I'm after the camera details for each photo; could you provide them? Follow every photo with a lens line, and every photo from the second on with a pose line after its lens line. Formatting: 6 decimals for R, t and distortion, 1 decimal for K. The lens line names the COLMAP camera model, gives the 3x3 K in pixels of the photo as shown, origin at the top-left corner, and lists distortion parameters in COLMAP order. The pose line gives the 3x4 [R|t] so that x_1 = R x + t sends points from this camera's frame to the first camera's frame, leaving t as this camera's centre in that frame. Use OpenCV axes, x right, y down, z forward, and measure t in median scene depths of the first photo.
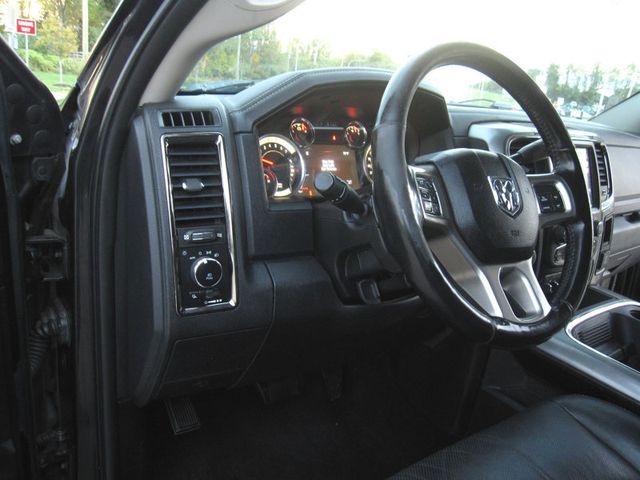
lens RADIAL K [[523.6, 0, 323.4], [0, 523.6, 239.0], [0, 0, 1]] dist [-0.046990, 0.014470]
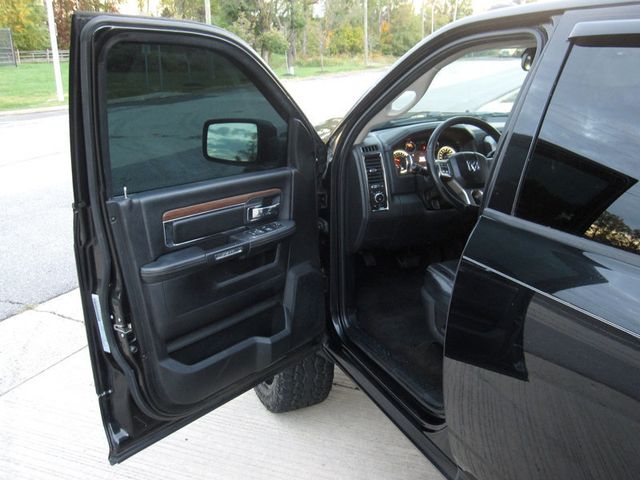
lens RADIAL K [[634.8, 0, 318.0], [0, 634.8, 236.4], [0, 0, 1]] dist [-0.066646, 0.000000]
pose [[0.967368, -0.047619, -0.248862, 0.303073], [0.047608, 0.998848, -0.006065, 0.254575], [0.248864, -0.005980, 0.968520, -2.355084]]
